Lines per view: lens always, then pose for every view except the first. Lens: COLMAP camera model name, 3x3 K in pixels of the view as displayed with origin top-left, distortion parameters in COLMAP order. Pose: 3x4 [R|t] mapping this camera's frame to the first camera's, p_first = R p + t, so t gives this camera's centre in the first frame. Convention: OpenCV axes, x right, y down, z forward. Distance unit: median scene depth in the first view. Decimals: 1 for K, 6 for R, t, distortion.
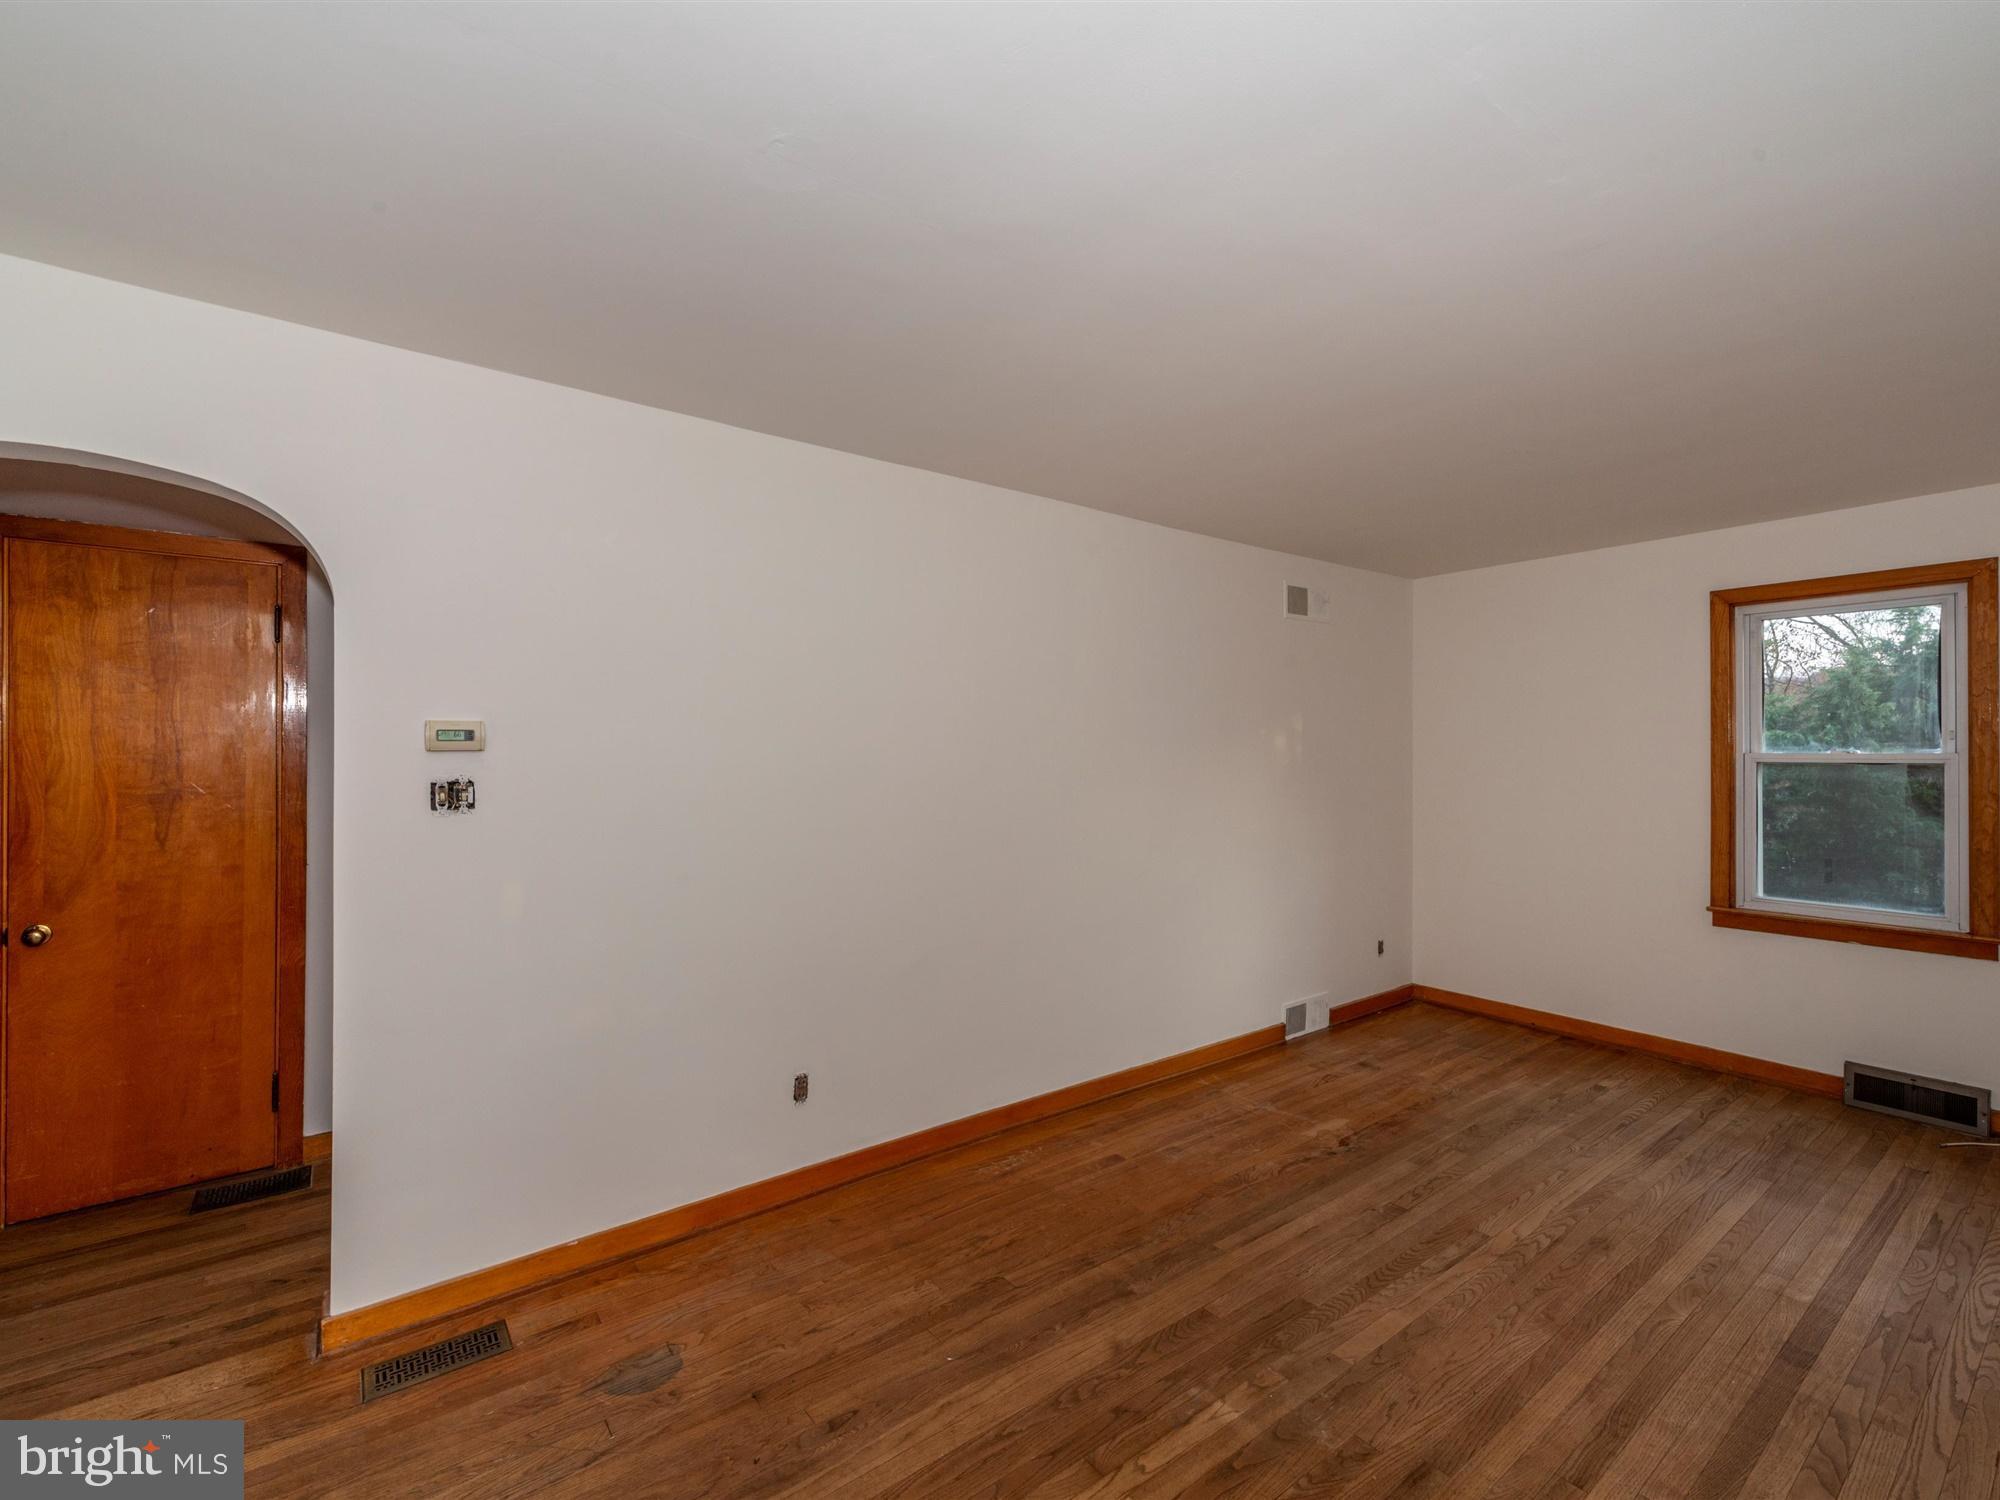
lens RADIAL K [[881.9, 0, 990.3], [0, 881.9, 745.5], [0, 0, 1]] dist [0.017750, -0.006098]
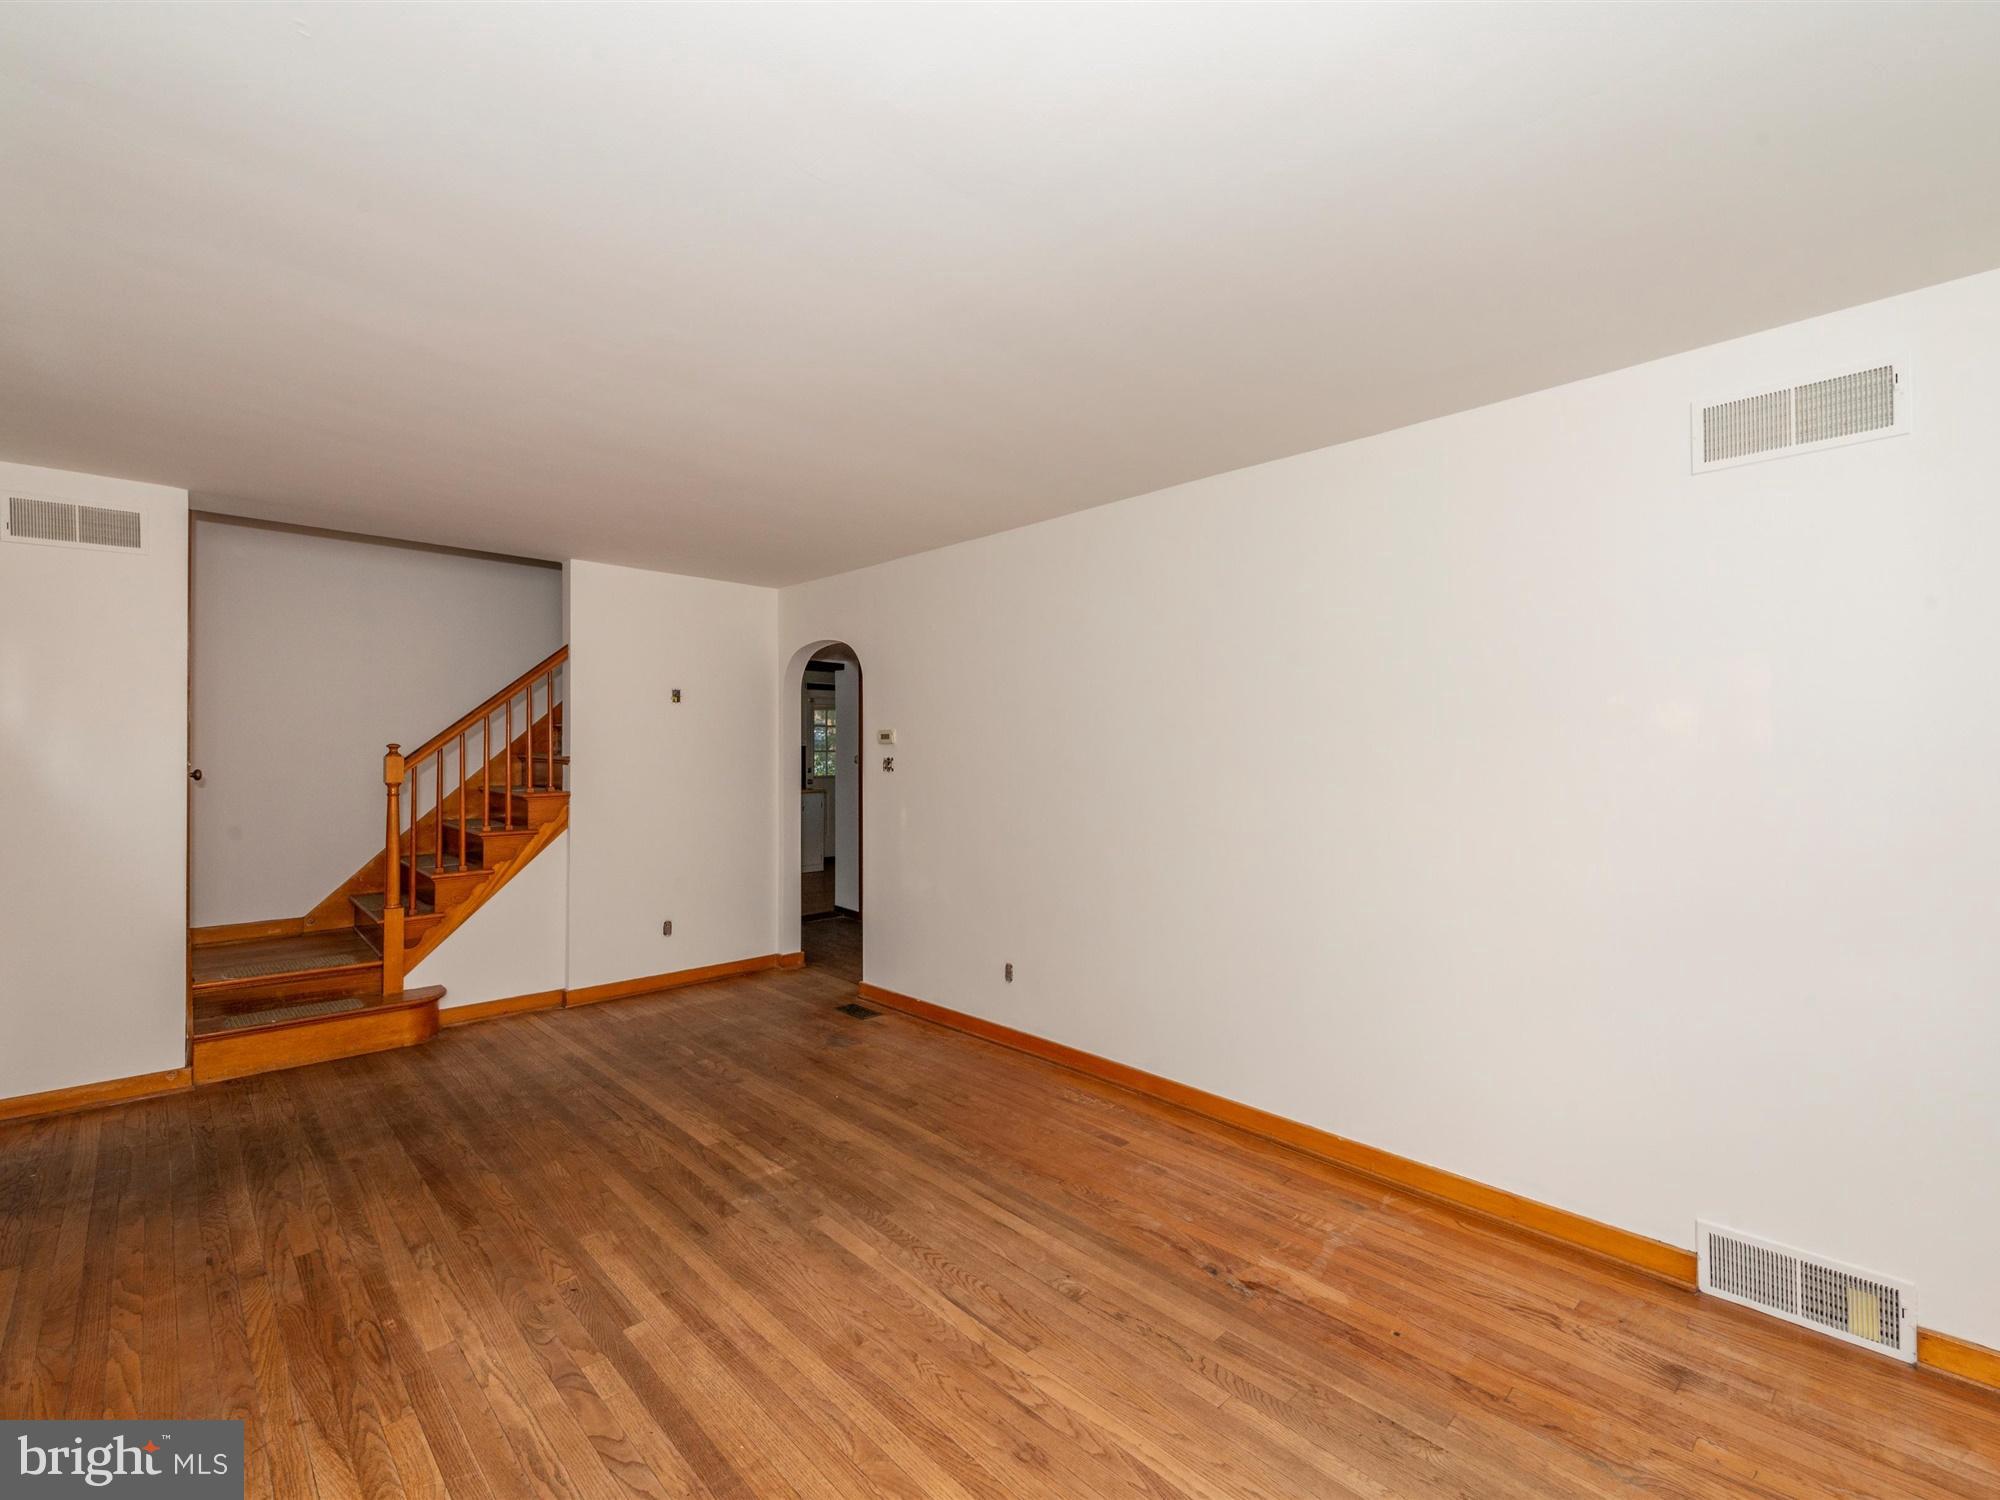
lens RADIAL K [[881.9, 0, 990.3], [0, 881.9, 745.5], [0, 0, 1]] dist [0.017750, -0.006098]
pose [[0.110139, -0.007723, -0.993886, 1.211570], [0.008946, 0.999937, -0.006779, 0.025400], [0.993876, -0.008145, 0.110201, 0.806562]]
